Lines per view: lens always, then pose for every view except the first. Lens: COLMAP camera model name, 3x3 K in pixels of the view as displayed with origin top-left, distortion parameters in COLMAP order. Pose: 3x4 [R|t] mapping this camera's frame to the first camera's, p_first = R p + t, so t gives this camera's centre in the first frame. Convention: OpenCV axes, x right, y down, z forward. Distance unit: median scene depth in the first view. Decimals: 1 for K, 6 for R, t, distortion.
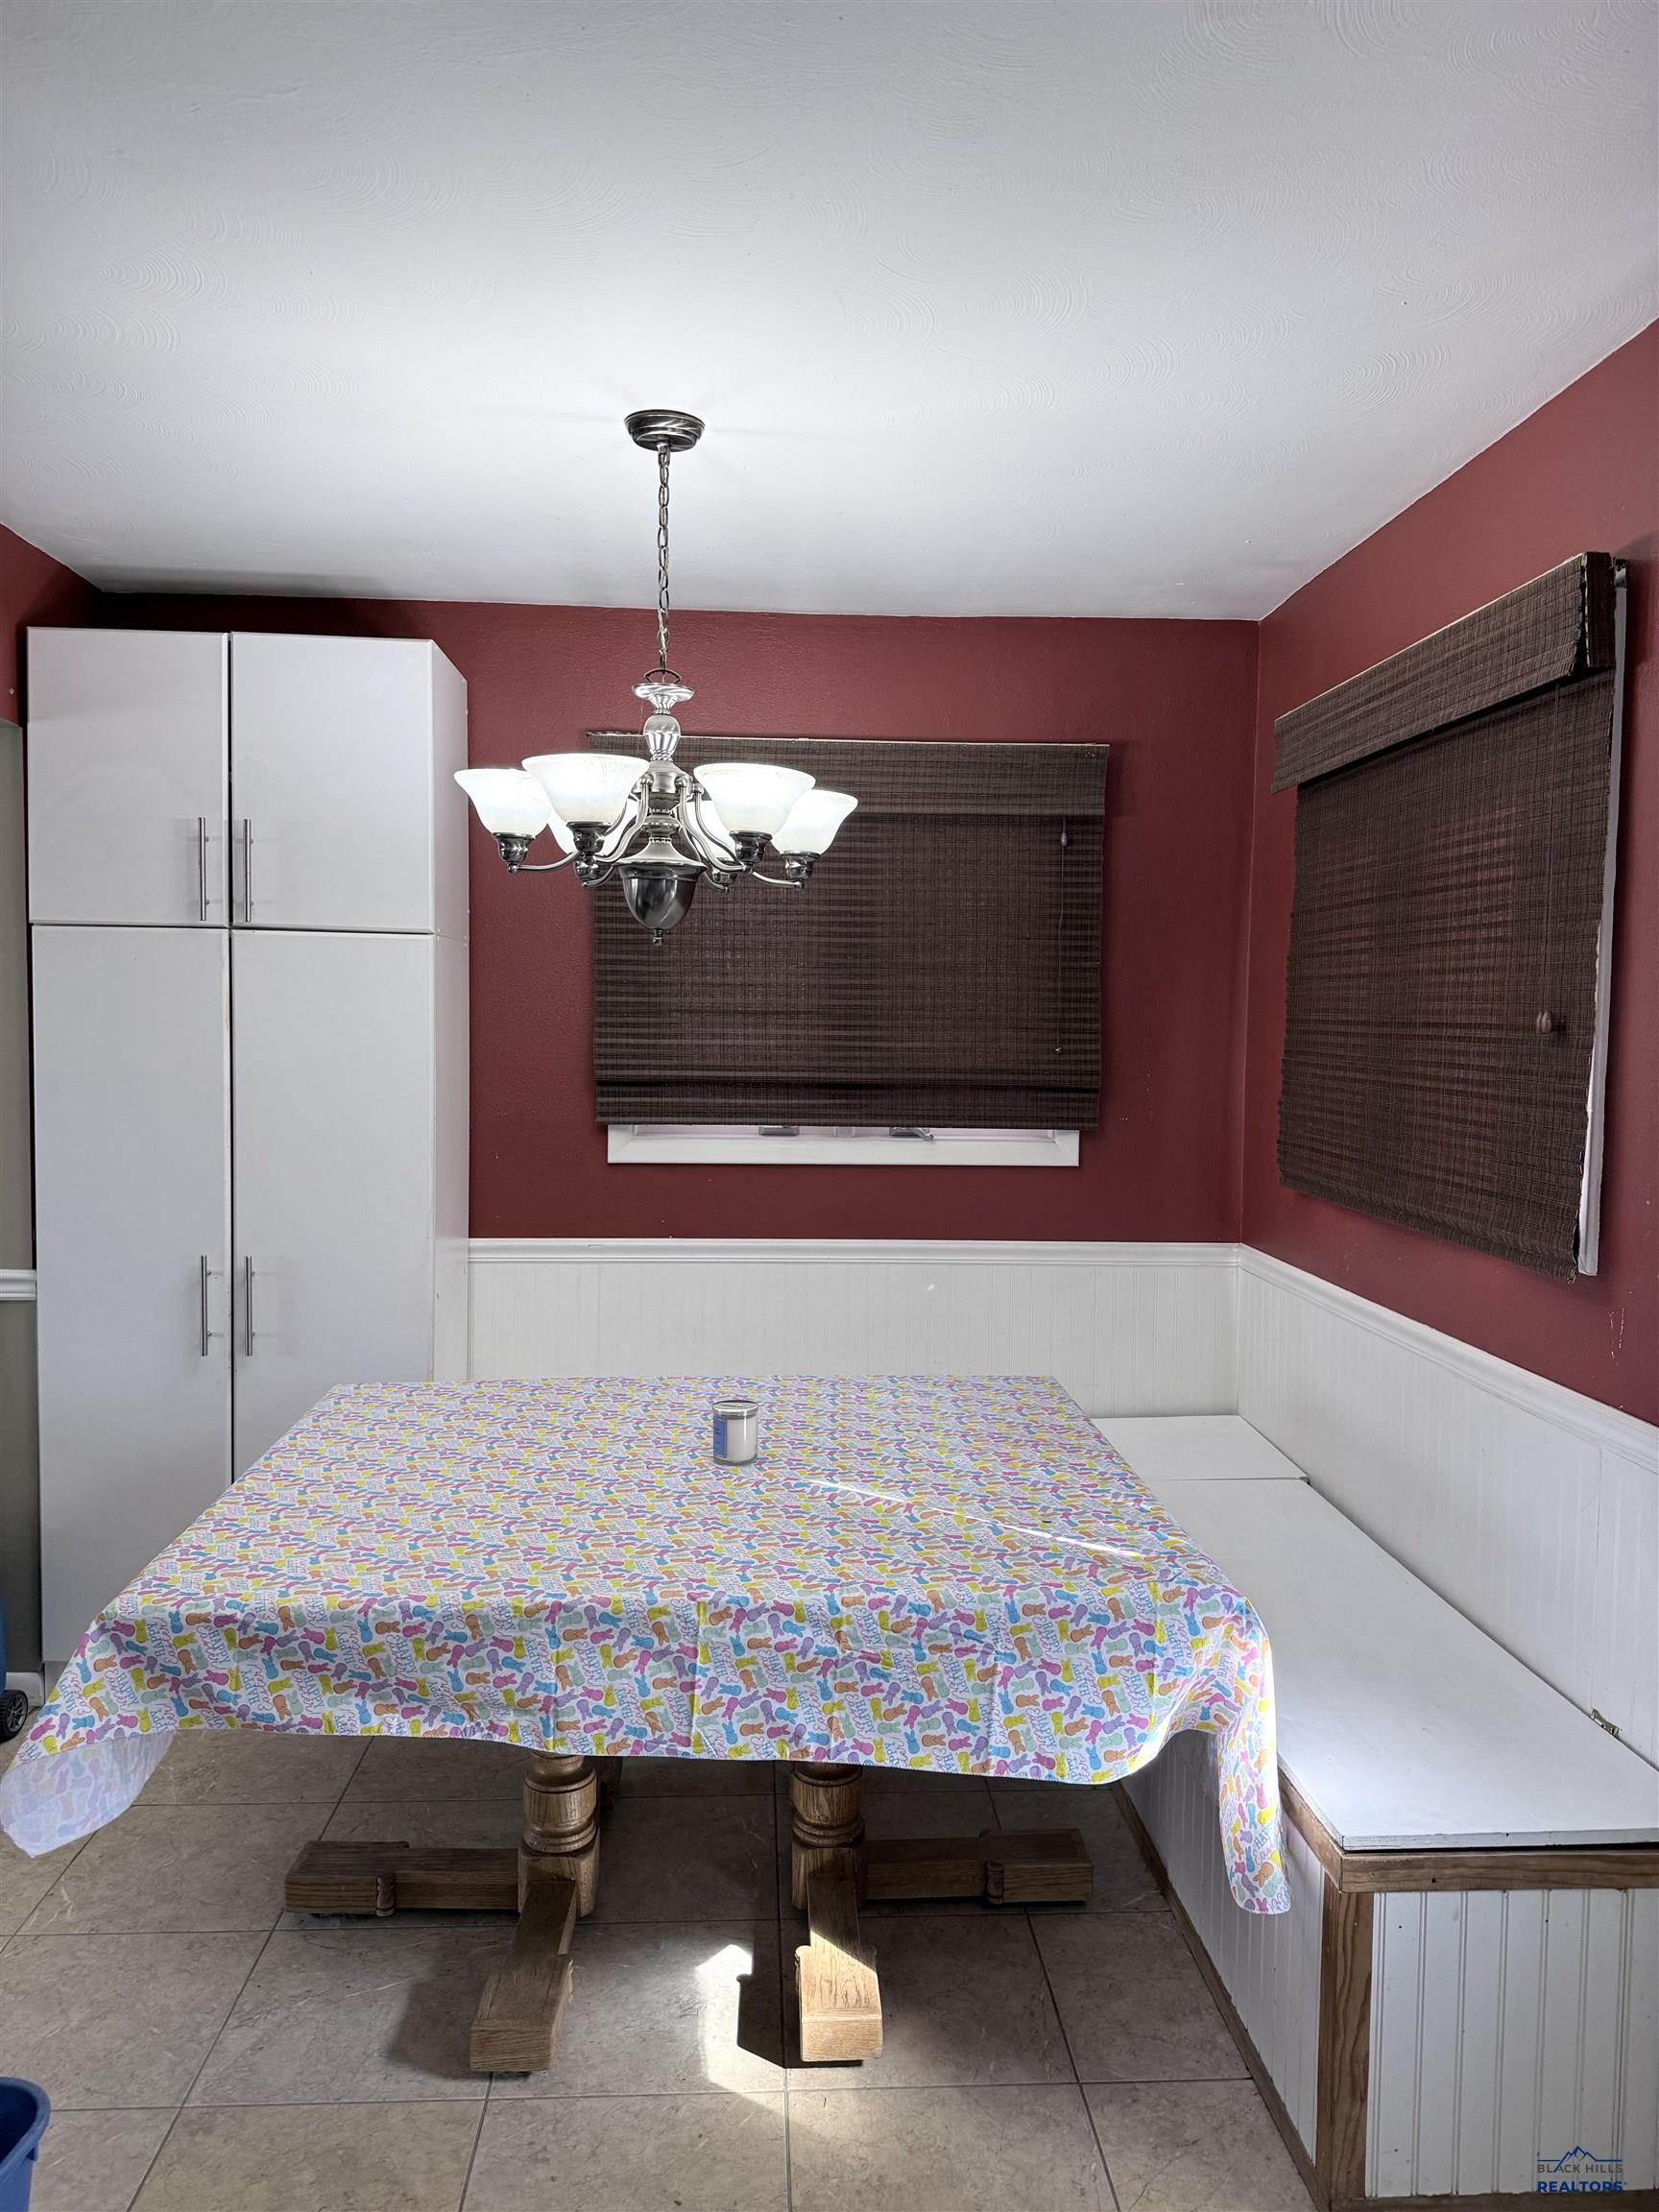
lens RADIAL K [[1540.1, 0, 829.5], [0, 1540.1, 1106.0], [0, 0, 1]] dist [0.065978, 0.000377]
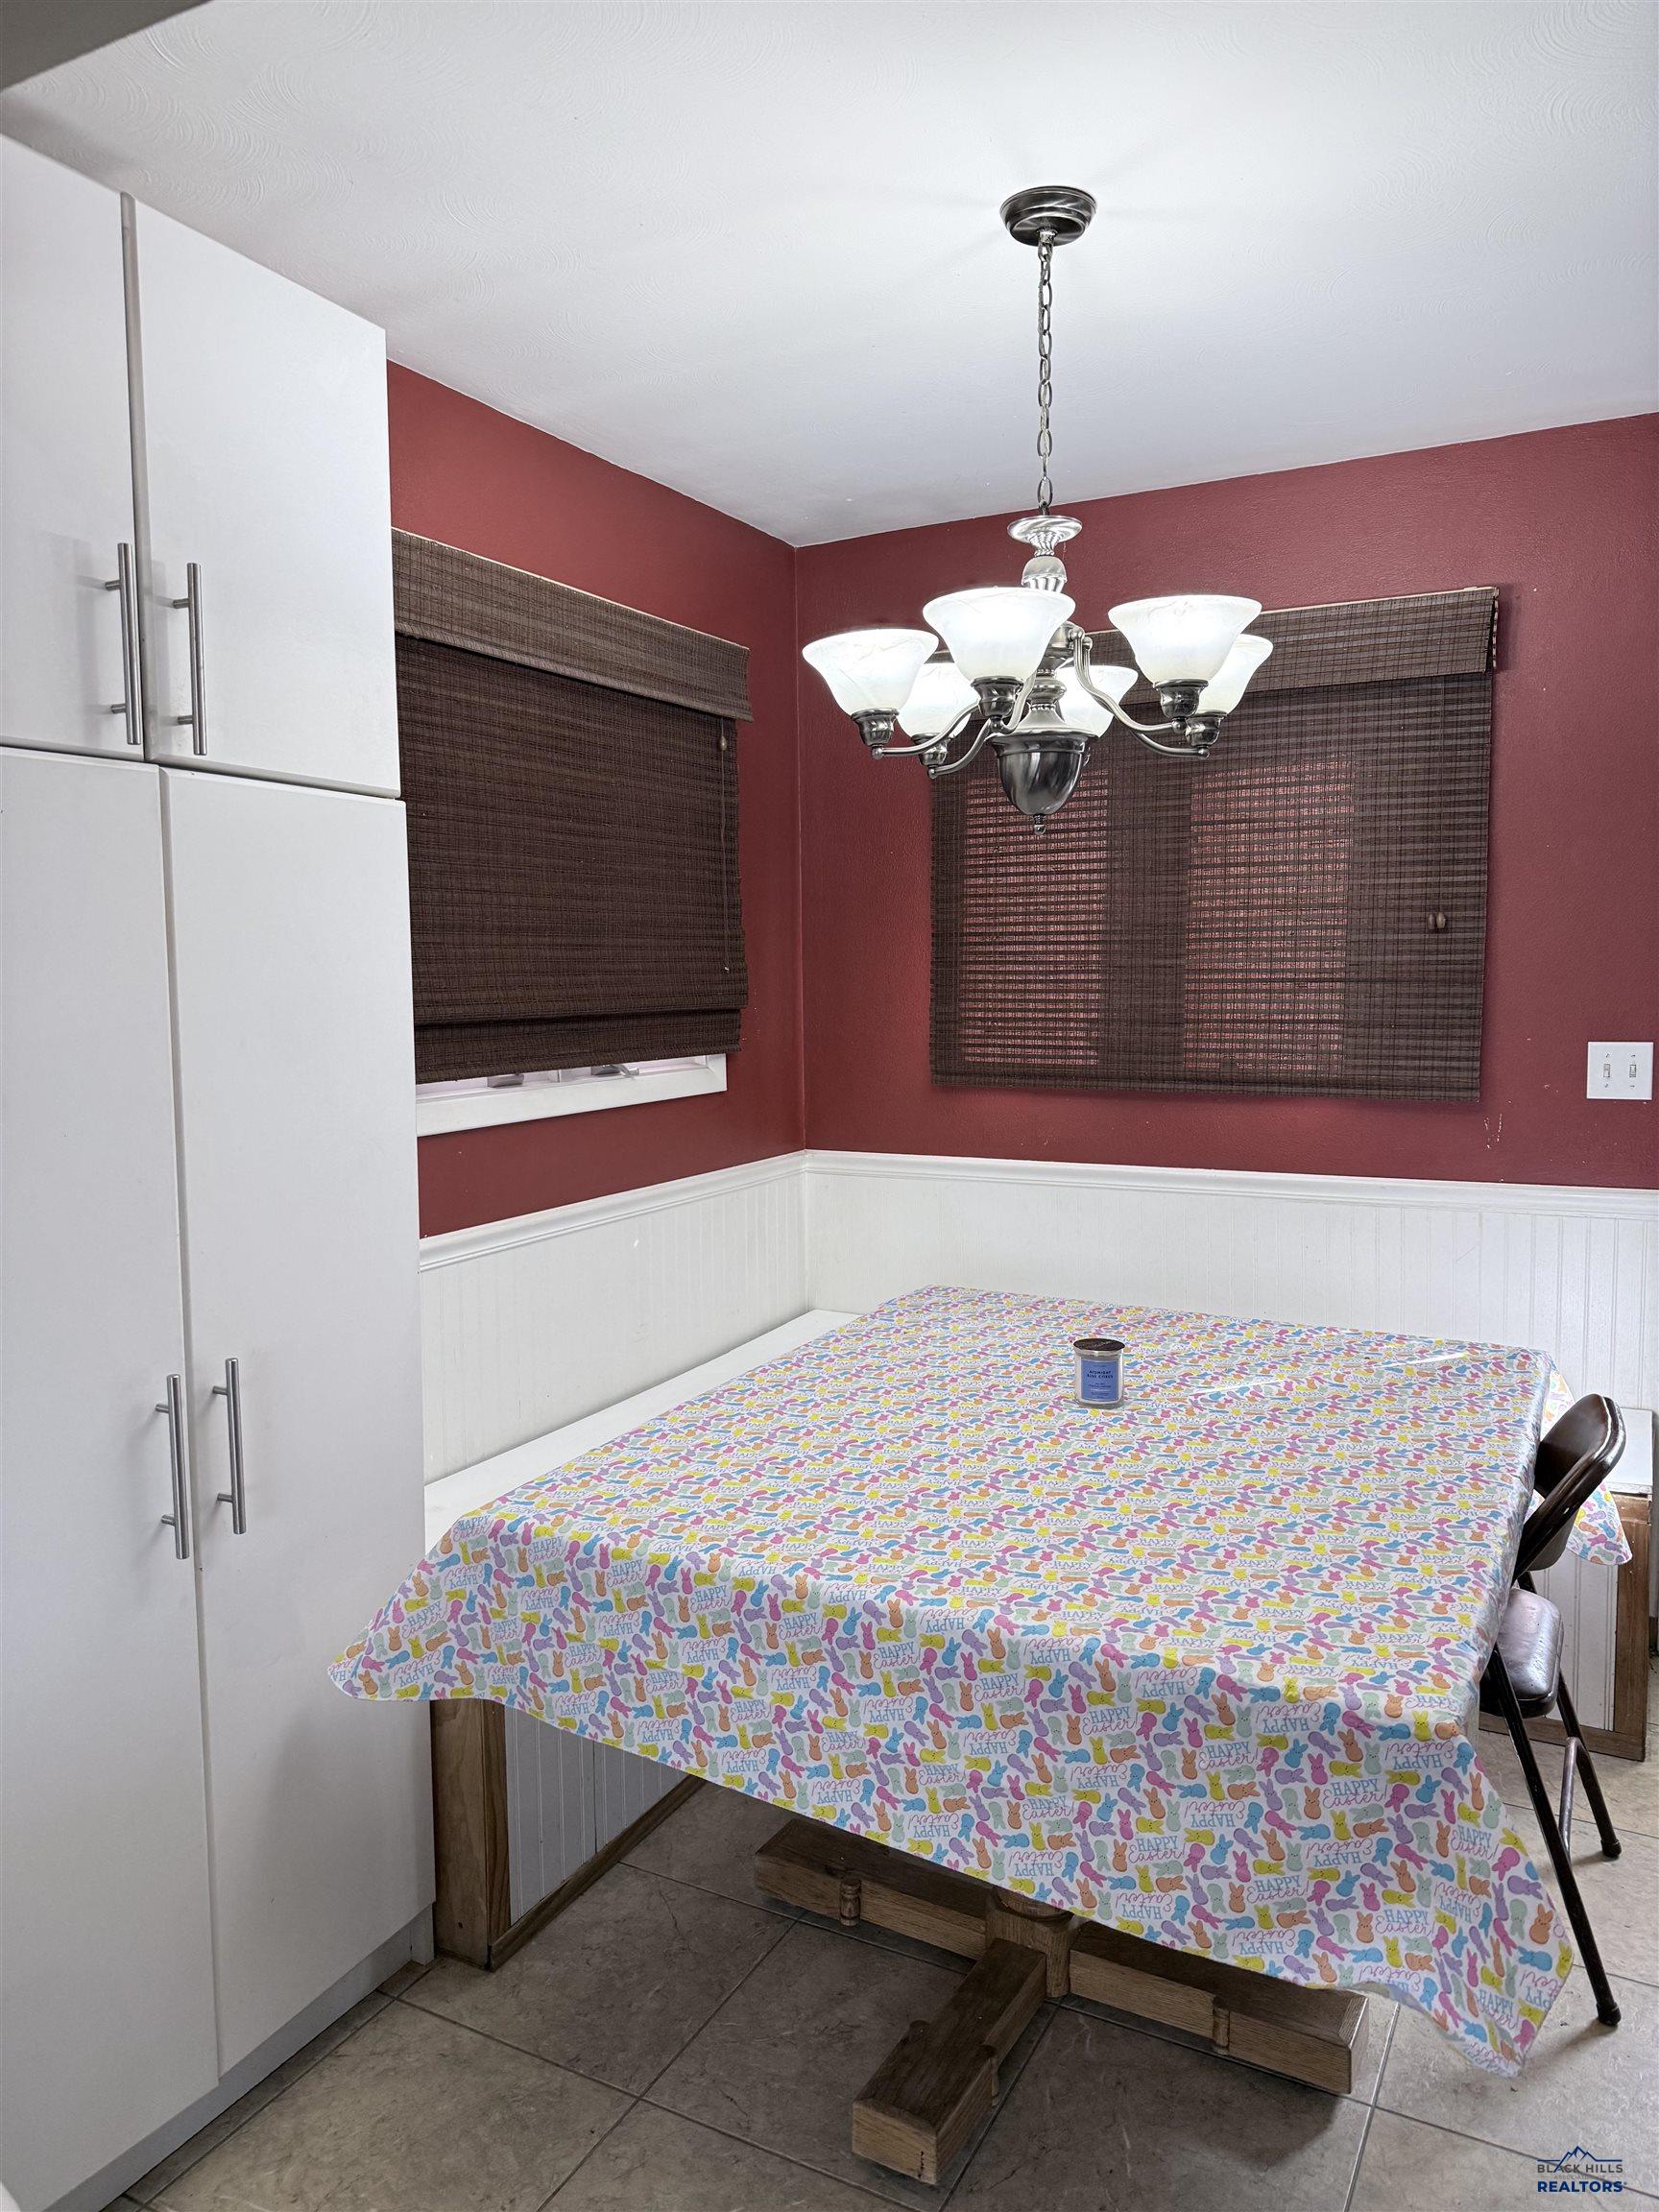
lens RADIAL K [[1552.3, 0, 829.5], [0, 1552.3, 1106.0], [0, 0, 1]] dist [0.048332, -0.000138]
pose [[0.524302, -0.099422, 0.845708, -0.915618], [0.070375, 0.994822, 0.073323, -0.025826], [-0.848619, 0.021073, 0.528584, 0.648739]]
